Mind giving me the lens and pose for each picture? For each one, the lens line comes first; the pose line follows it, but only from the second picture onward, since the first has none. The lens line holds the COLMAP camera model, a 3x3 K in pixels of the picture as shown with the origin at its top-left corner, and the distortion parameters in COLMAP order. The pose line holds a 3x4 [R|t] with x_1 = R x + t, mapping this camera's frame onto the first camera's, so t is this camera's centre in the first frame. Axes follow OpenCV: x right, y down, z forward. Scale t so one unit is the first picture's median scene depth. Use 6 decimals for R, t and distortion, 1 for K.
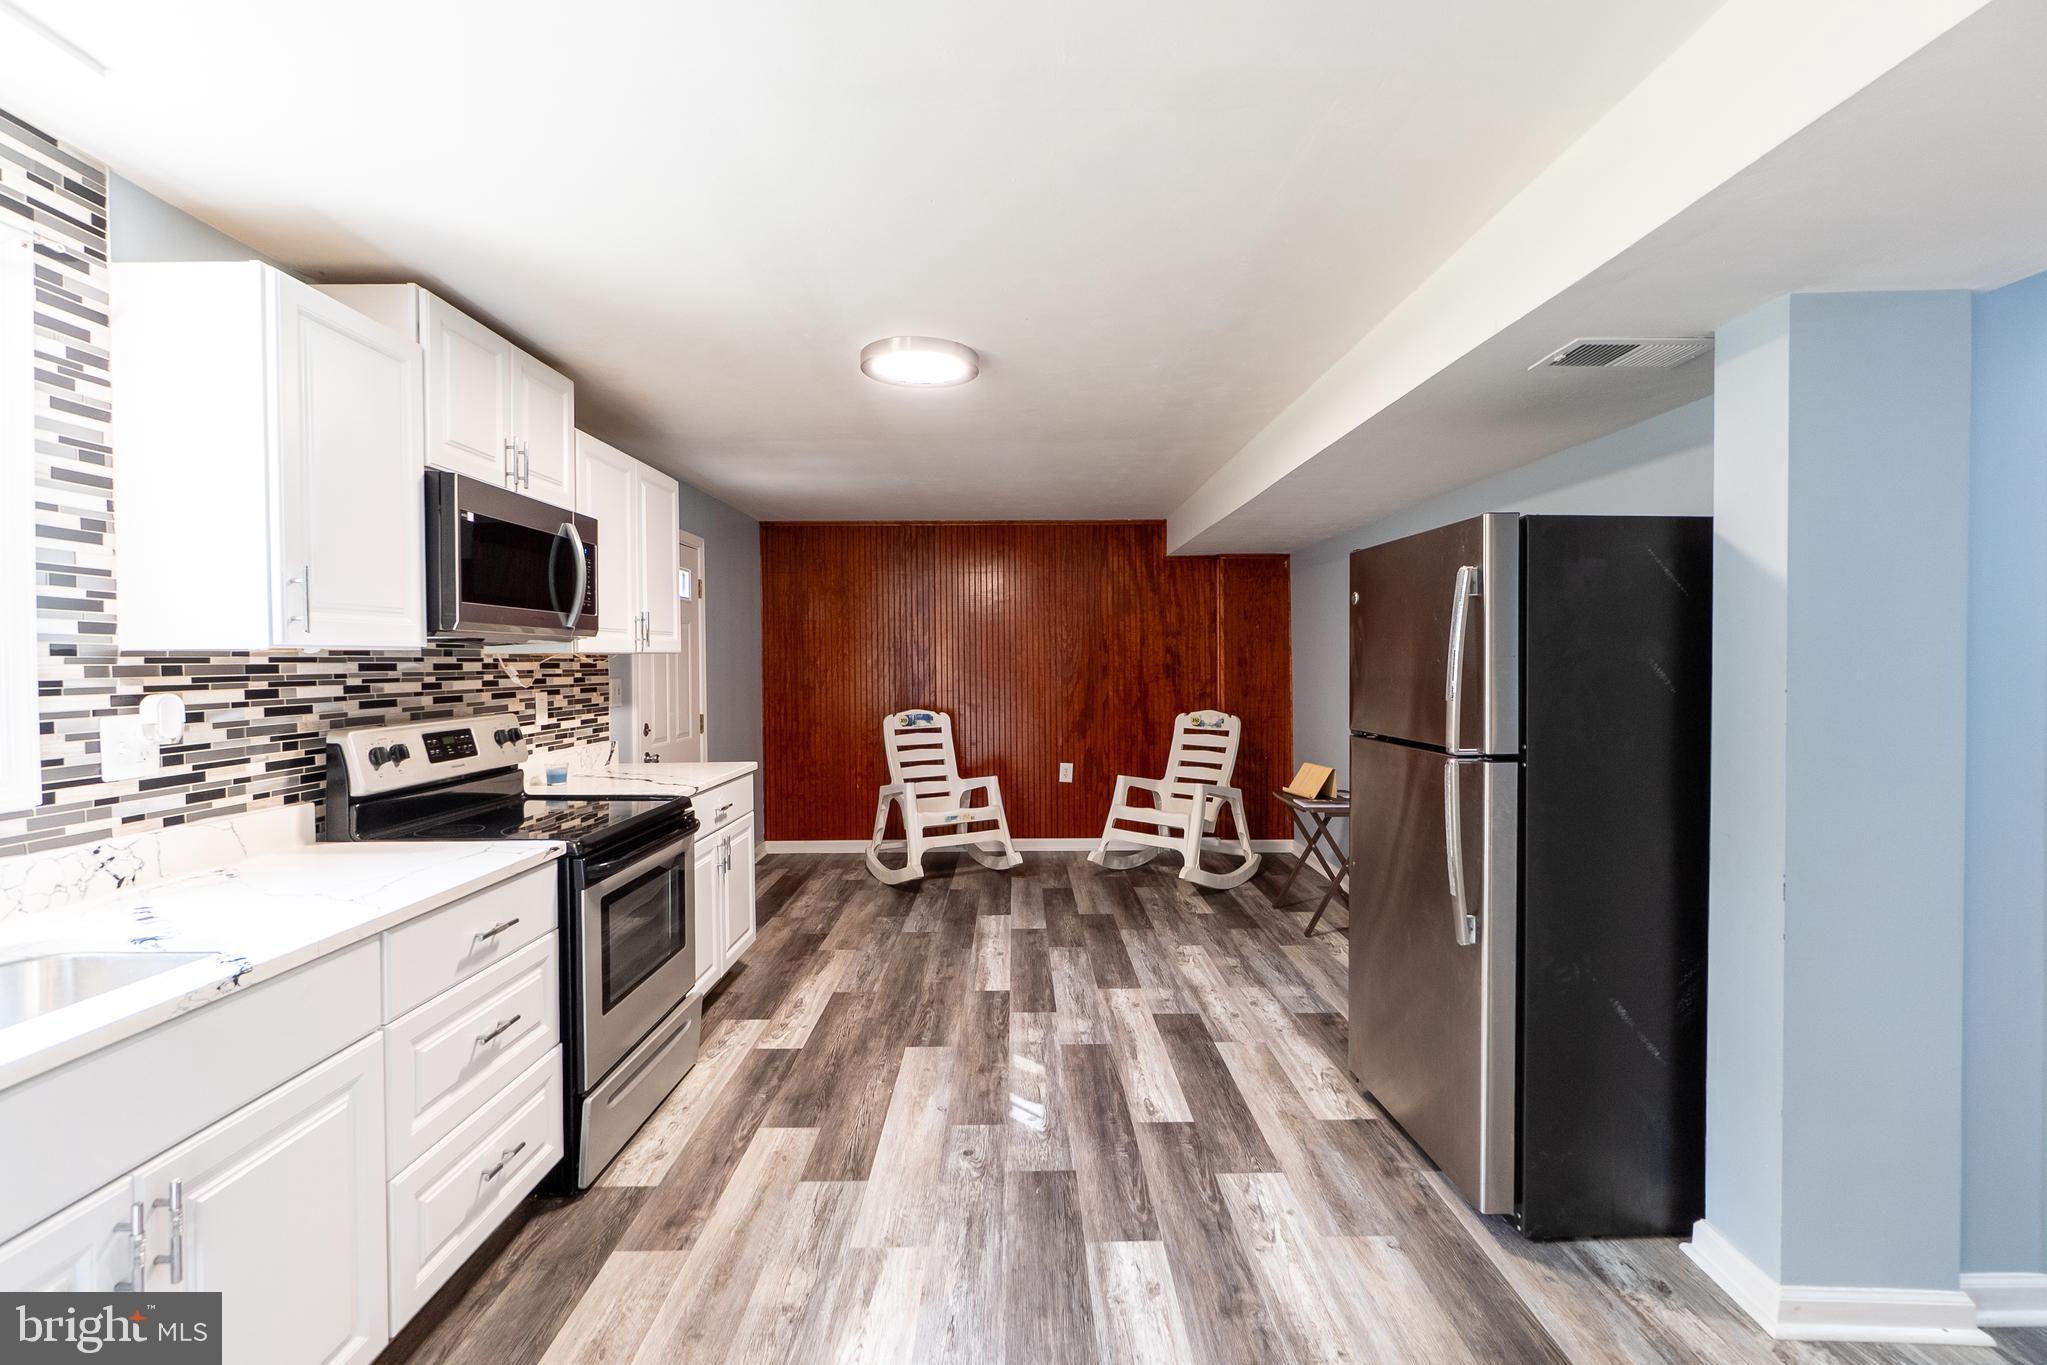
lens RADIAL K [[890.7, 0, 1021.8], [0, 890.7, 674.2], [0, 0, 1]] dist [-0.002242, 0.000298]
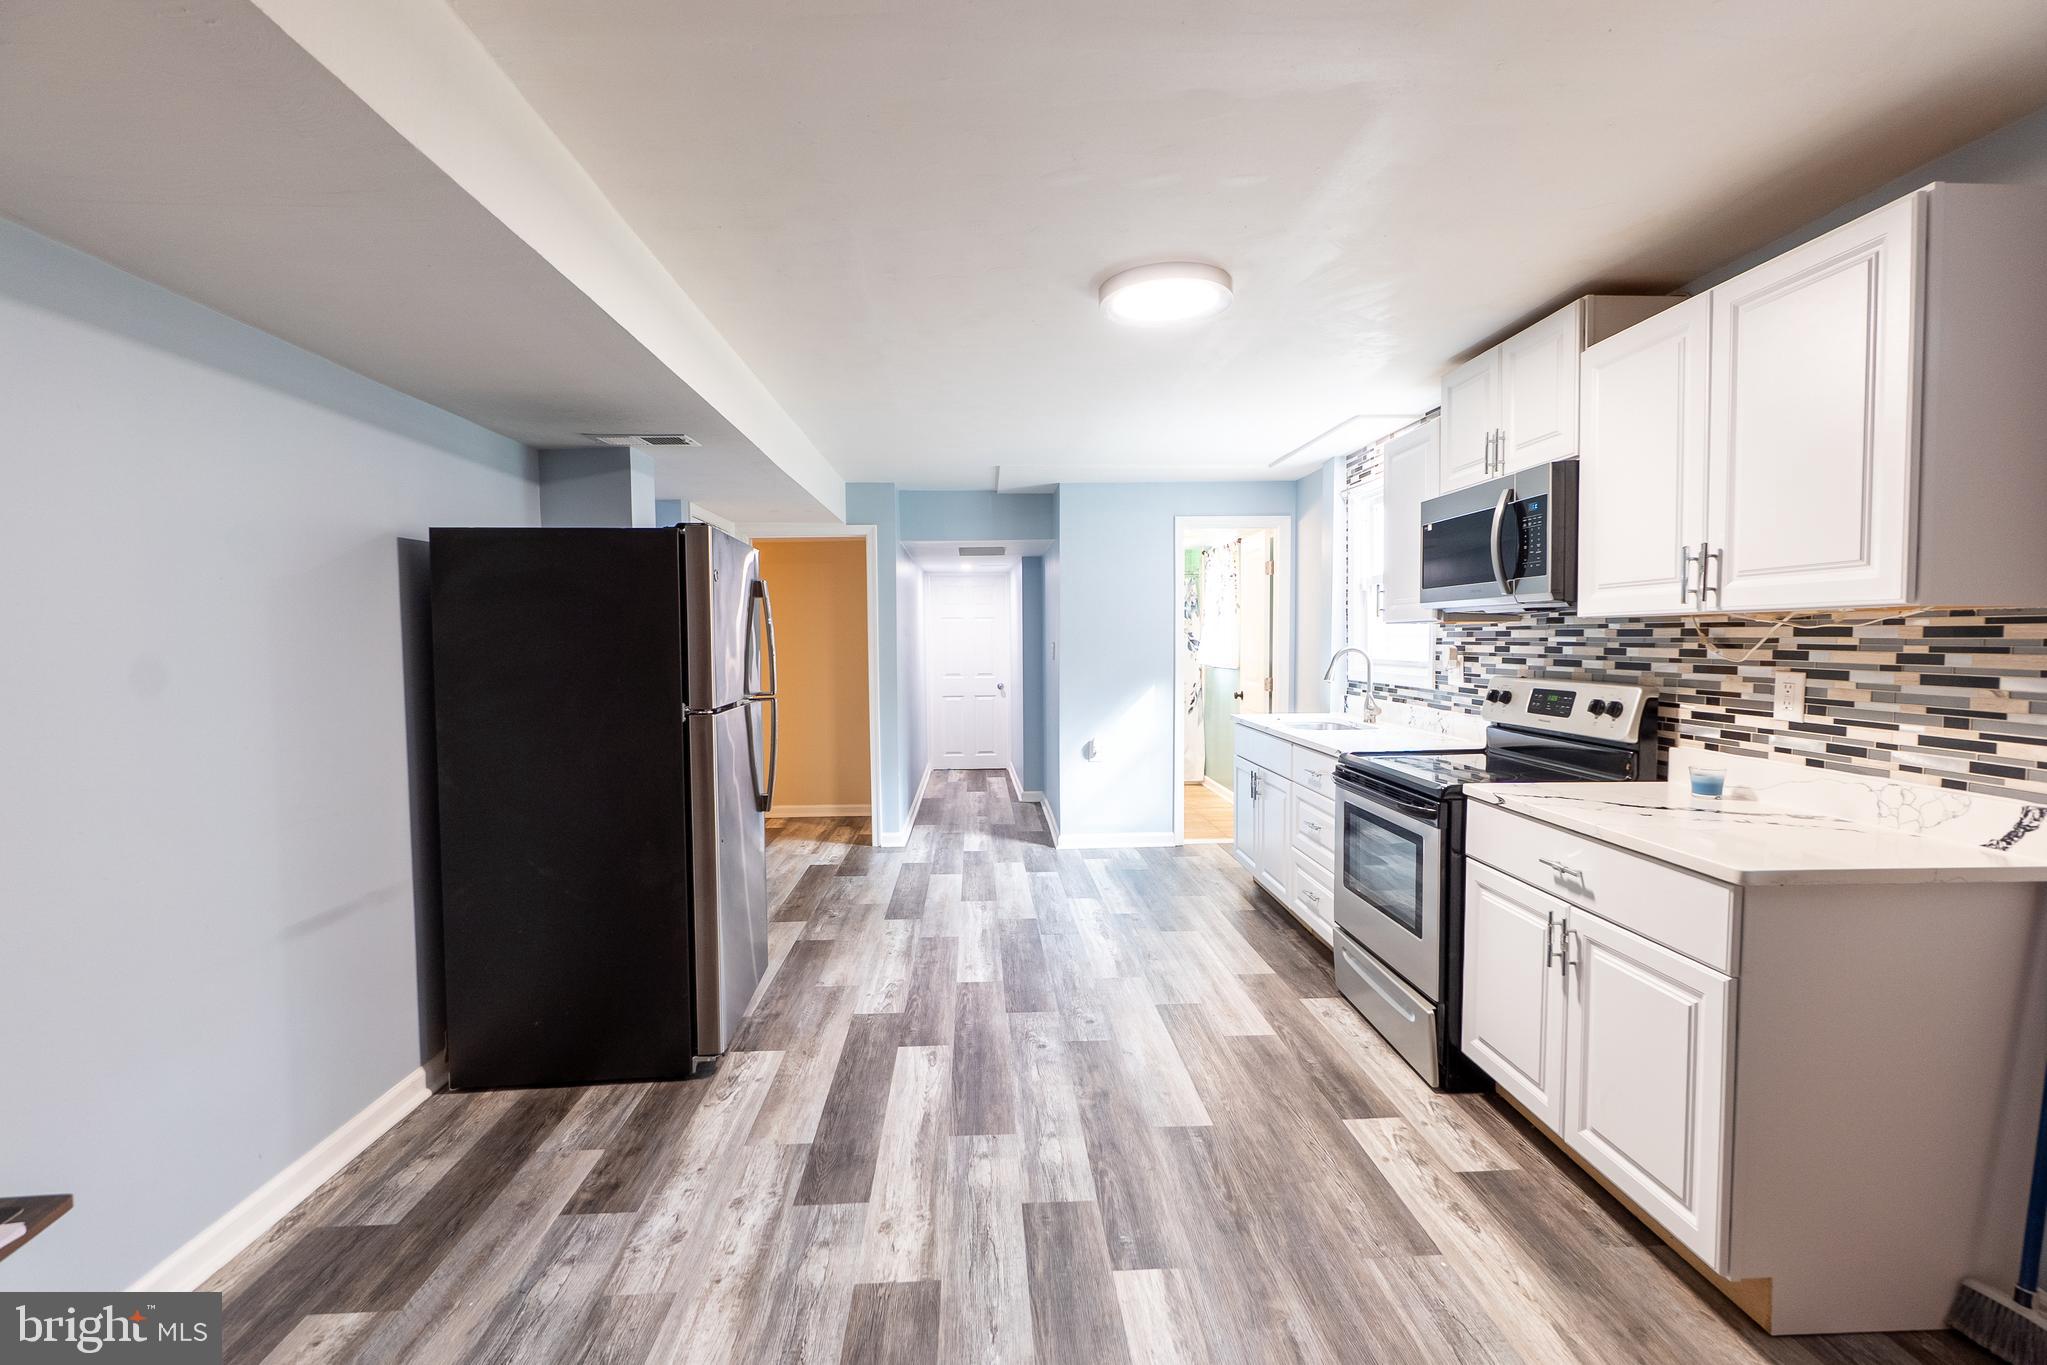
lens RADIAL K [[890.7, 0, 1021.8], [0, 890.7, 674.2], [0, 0, 1]] dist [-0.002242, 0.000298]
pose [[-0.998959, 0.014128, -0.043385, 0.075990], [0.011610, 0.998264, 0.057741, -0.027951], [0.044126, 0.057177, -0.997388, 2.002085]]
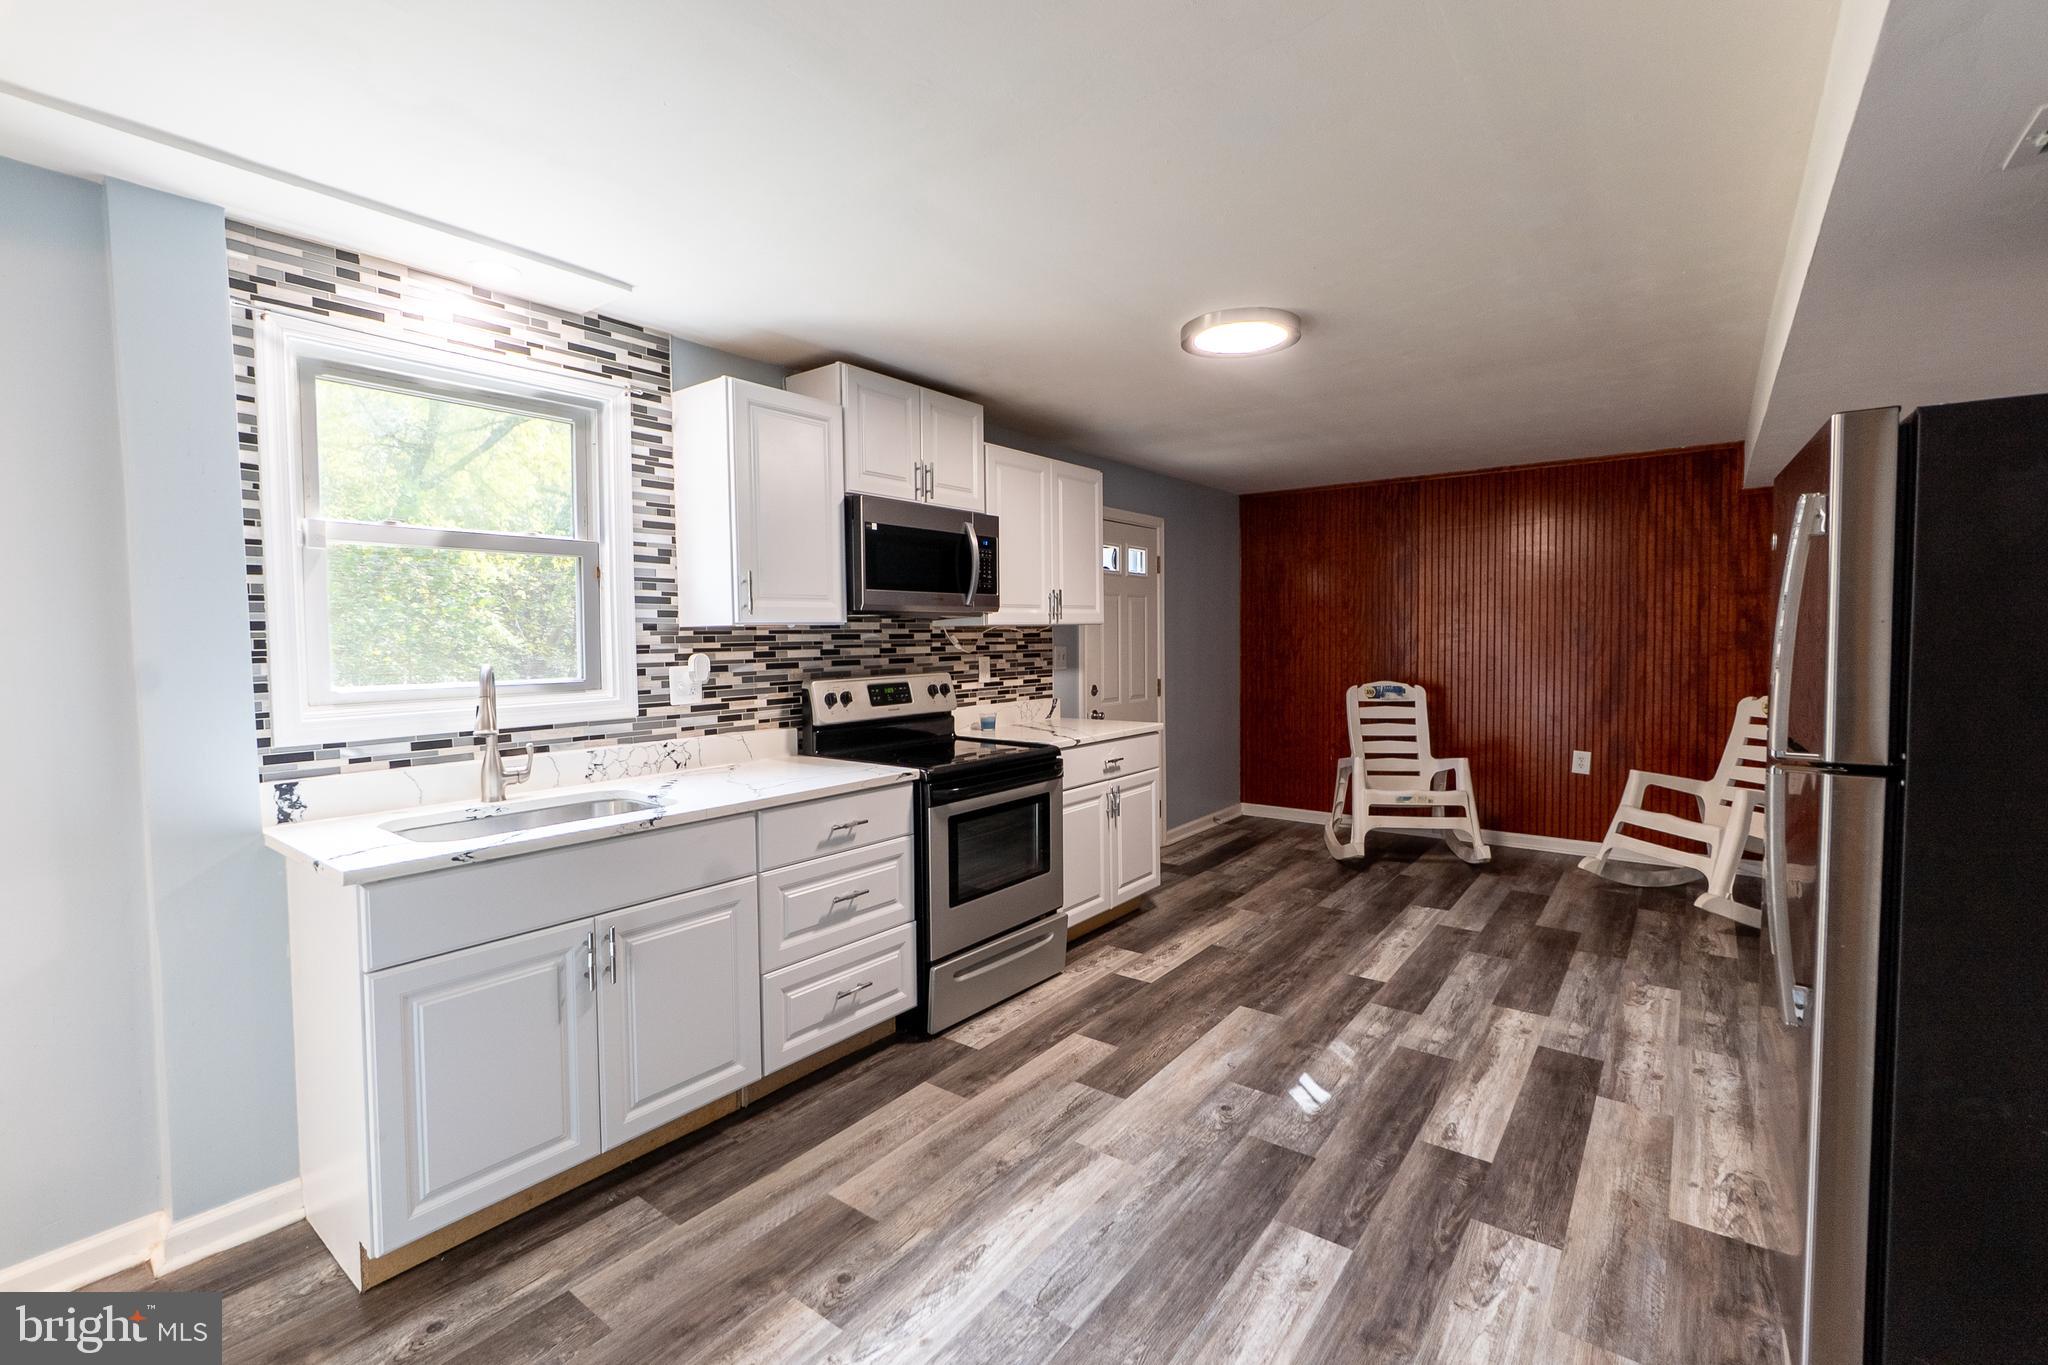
lens RADIAL K [[891.1, 0, 1022.3], [0, 891.1, 674.2], [0, 0, 1]] dist [-0.002242, 0.000298]
pose [[0.790308, 0.026036, -0.612156, 0.333575], [-0.004261, 0.999306, 0.037001, -0.001827], [0.612695, -0.026634, 0.789870, 0.047816]]
